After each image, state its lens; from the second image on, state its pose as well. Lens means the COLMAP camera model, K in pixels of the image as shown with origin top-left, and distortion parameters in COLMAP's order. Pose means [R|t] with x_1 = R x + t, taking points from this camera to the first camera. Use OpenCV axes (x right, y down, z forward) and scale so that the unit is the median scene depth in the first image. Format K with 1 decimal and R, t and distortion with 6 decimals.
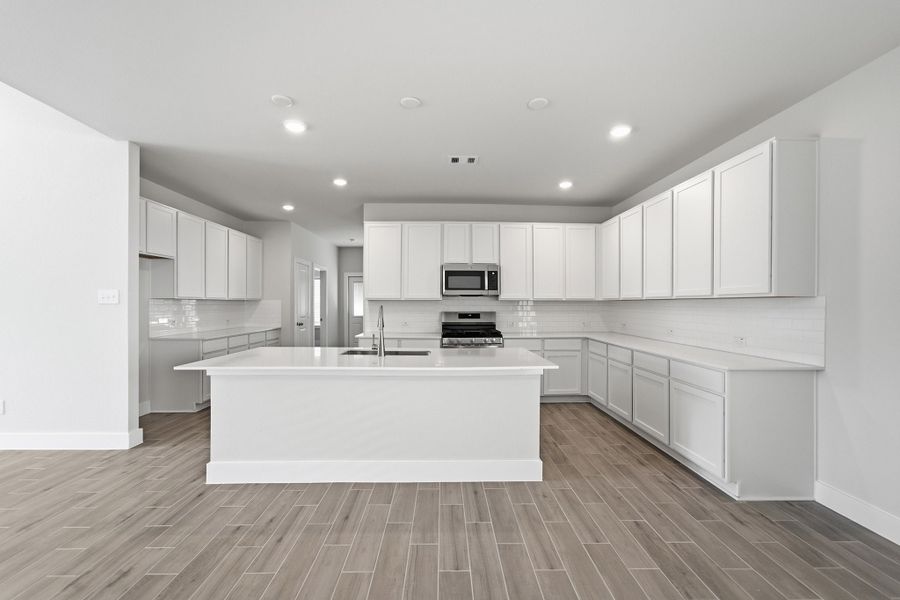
lens RADIAL K [[379.3, 0, 448.7], [0, 379.3, 303.0], [0, 0, 1]] dist [-0.000270, 0.000177]
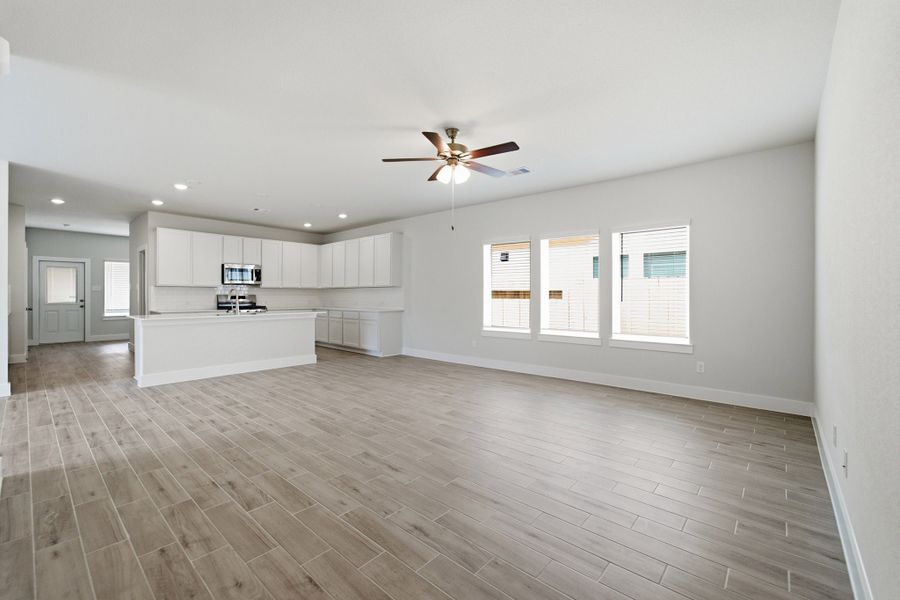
lens RADIAL K [[376.0, 0, 450.7], [0, 376.0, 290.7], [0, 0, 1]] dist [-0.002761, 0.000212]
pose [[0.667067, 0.007147, 0.744963, -0.557878], [-0.003630, 0.999973, -0.006343, 0.014609], [-0.744989, 0.001527, 0.667075, -0.709037]]
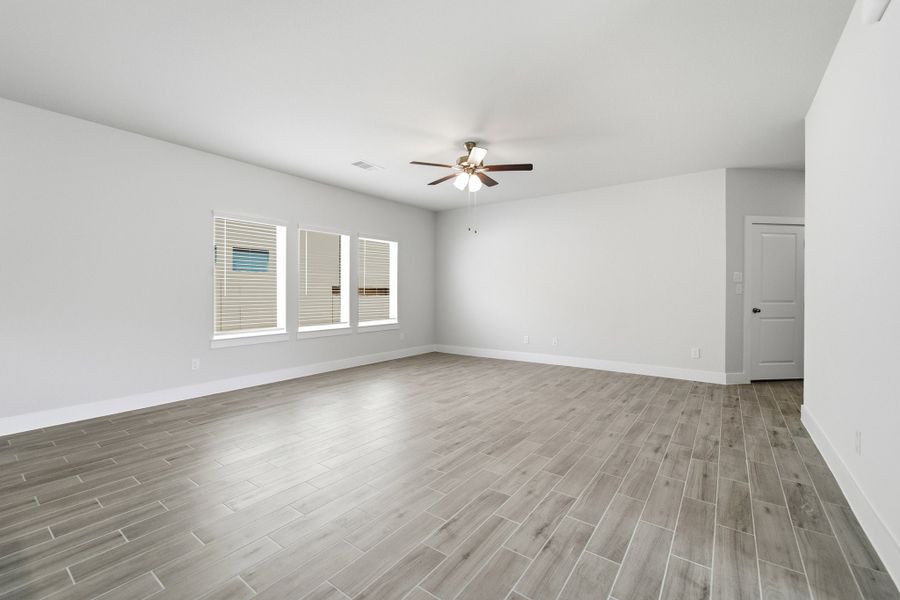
lens RADIAL K [[376.0, 0, 450.7], [0, 376.0, 290.7], [0, 0, 1]] dist [-0.002761, 0.000212]
pose [[-0.797519, -0.000868, 0.603293, -0.476123], [-0.005534, 0.999967, -0.005877, 0.027231], [-0.603268, -0.008026, -0.797498, 0.484100]]
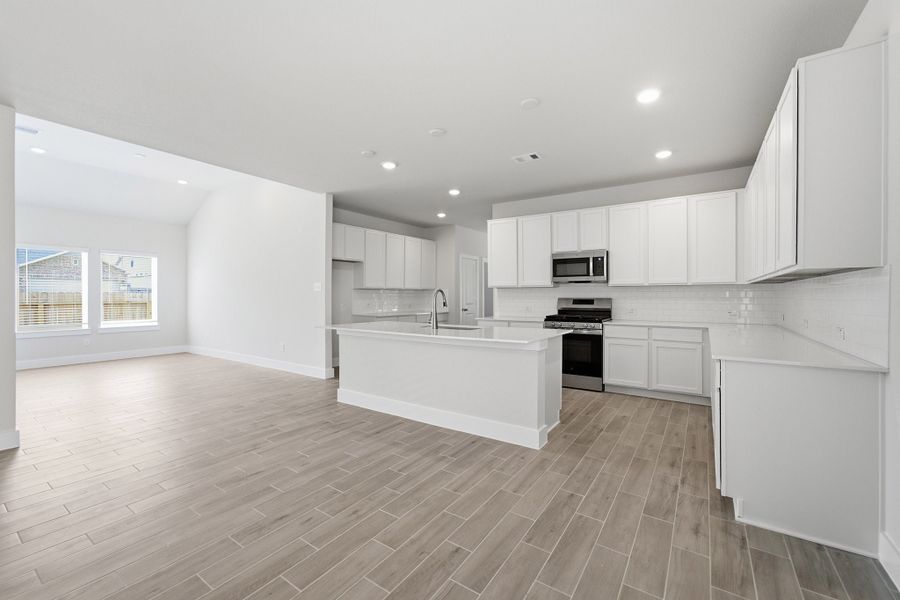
lens RADIAL K [[376.3, 0, 445.5], [0, 376.3, 296.4], [0, 0, 1]] dist [0.000457, 0.000336]
pose [[0.812638, 0.000163, -0.582768, 0.381255], [0.003892, 0.999976, 0.005706, 0.012671], [0.582755, -0.006905, 0.812618, -0.018888]]
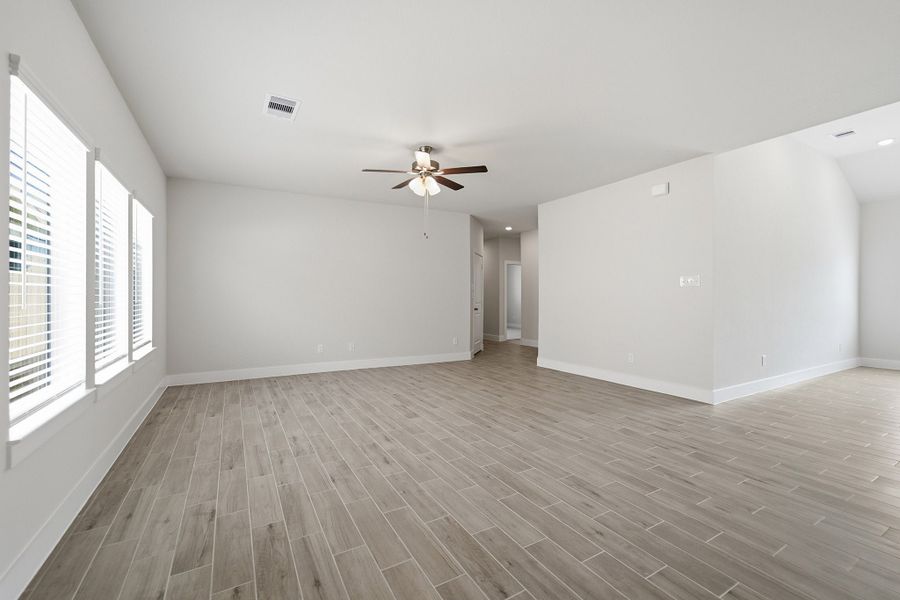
lens RADIAL K [[376.3, 0, 445.5], [0, 376.3, 296.4], [0, 0, 1]] dist [0.000457, 0.000336]
pose [[-0.878727, -0.002789, -0.477317, 0.360026], [0.004347, 0.999895, -0.013845, 0.031217], [0.477305, -0.014241, -0.878622, 0.544723]]
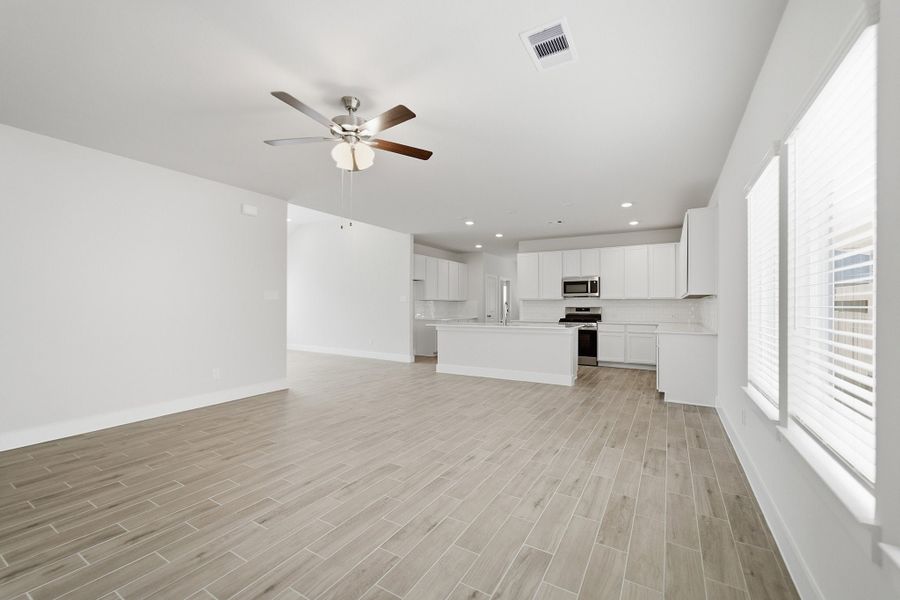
lens RADIAL K [[374.9, 0, 453.2], [0, 374.9, 305.4], [0, 0, 1]] dist [-0.000735, 0.000228]
pose [[0.857006, -0.000132, -0.515306, 0.433391], [0.001798, 0.999995, 0.002734, 0.012448], [0.515303, -0.003269, 0.857002, -0.630652]]
